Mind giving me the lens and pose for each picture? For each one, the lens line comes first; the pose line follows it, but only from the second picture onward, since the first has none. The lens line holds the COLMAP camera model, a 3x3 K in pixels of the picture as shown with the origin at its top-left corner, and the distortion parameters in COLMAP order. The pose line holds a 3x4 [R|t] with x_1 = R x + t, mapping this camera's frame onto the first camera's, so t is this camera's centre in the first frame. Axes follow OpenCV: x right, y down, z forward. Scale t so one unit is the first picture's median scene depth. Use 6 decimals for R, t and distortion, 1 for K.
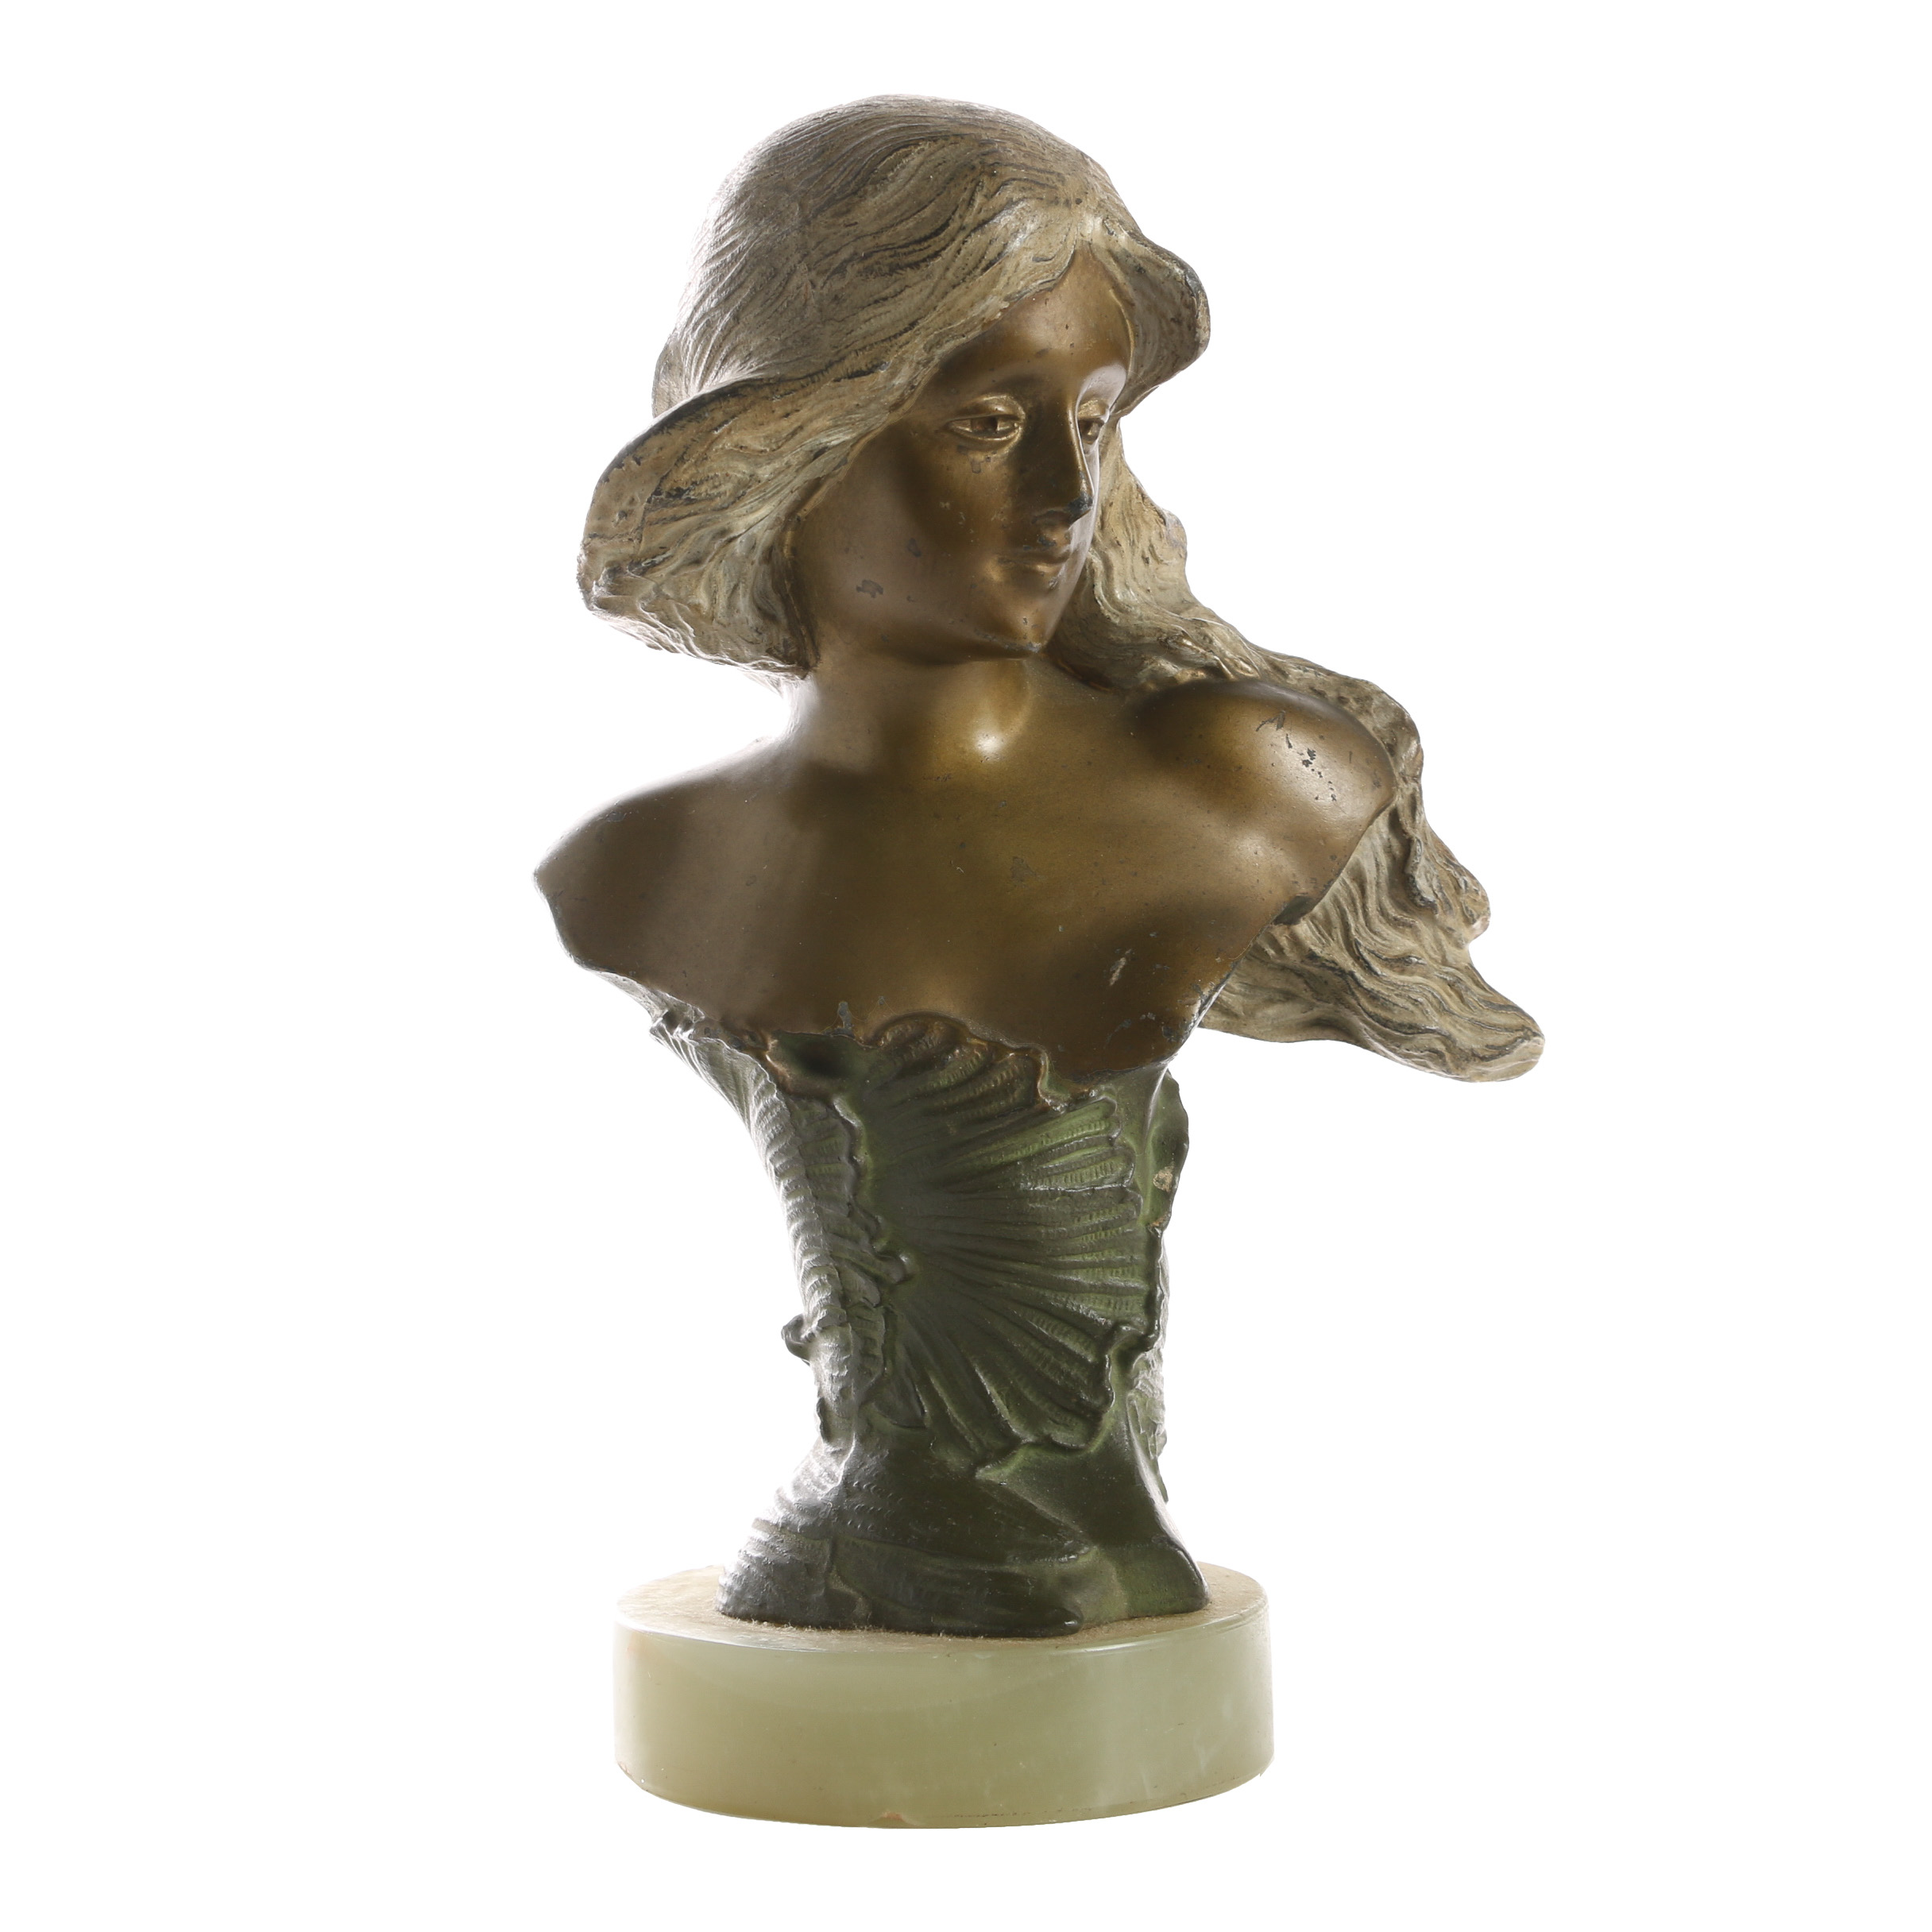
lens RADIAL K [[5362.8, 0, 966.0], [0, 5362.8, 966.0], [0, 0, 1]] dist [0.101125, 0.531349]
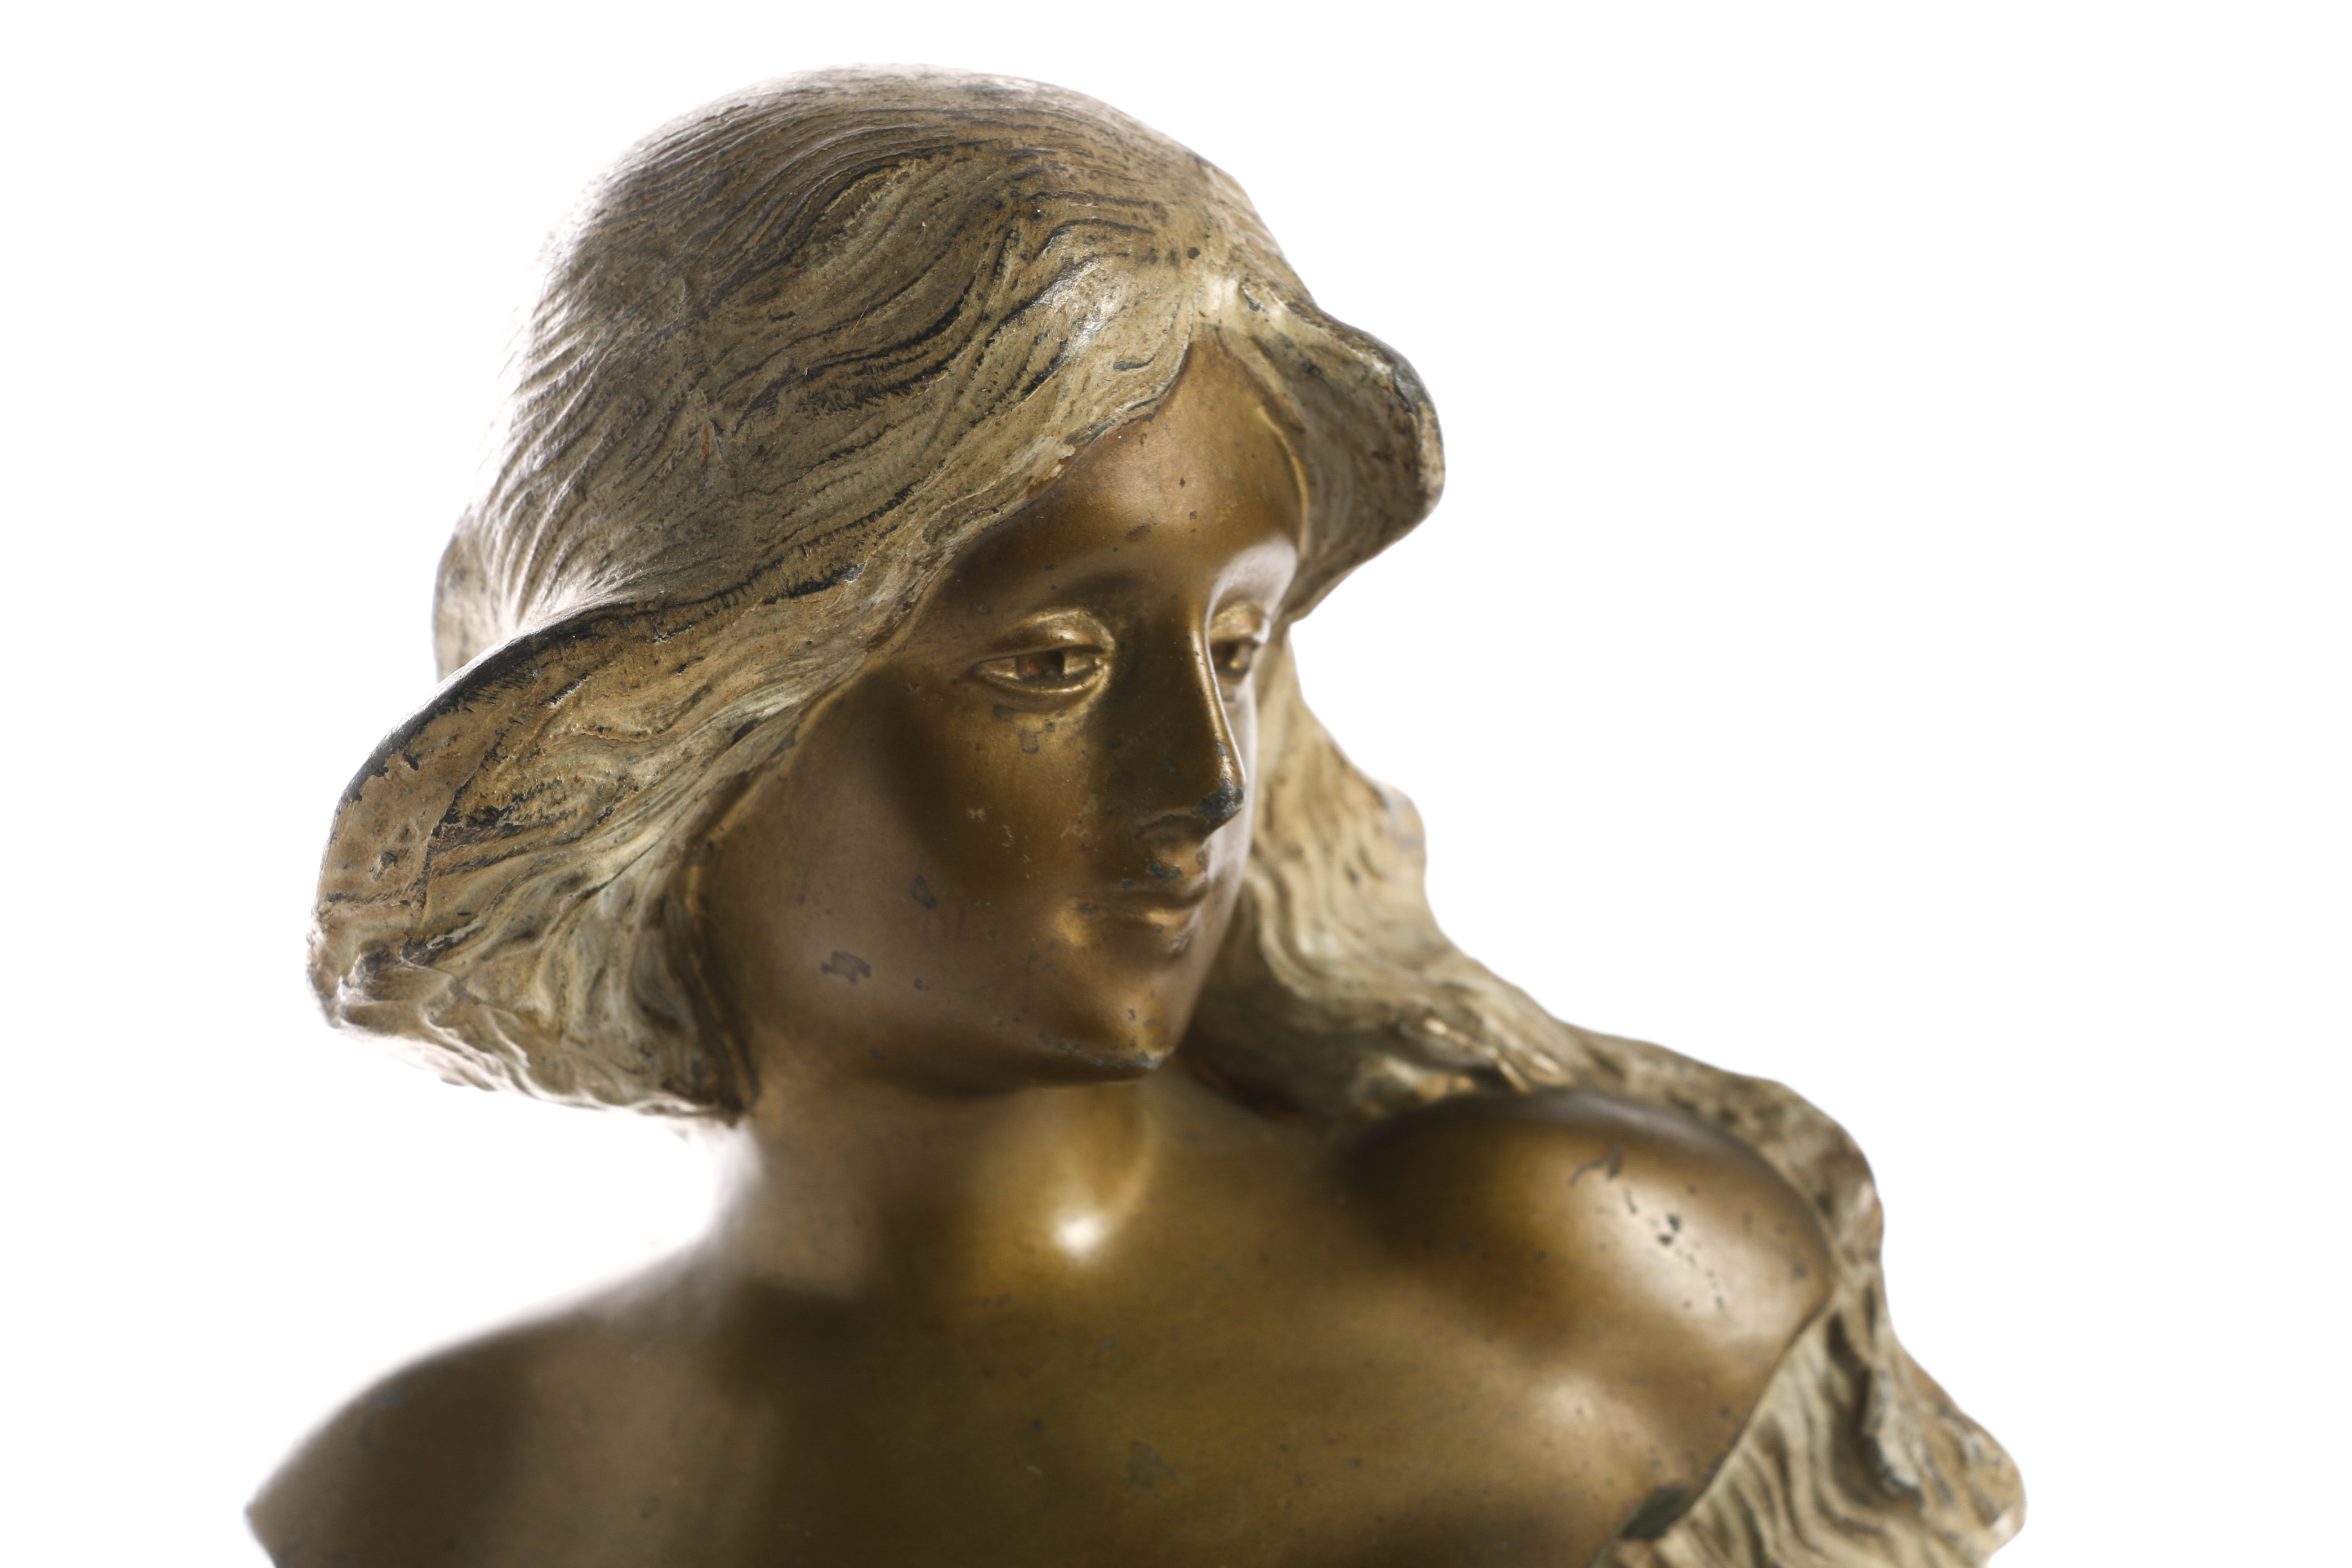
lens RADIAL K [[14320.8, 0, 1176.0], [0, 14320.8, 784.0], [0, 0, 1]] dist [1.244229, 11.021452]
pose [[0.998981, -0.045143, -0.000197, 0.016743], [0.045111, 0.998428, -0.033262, -0.038561], [0.001698, 0.033219, 0.999447, -0.460128]]
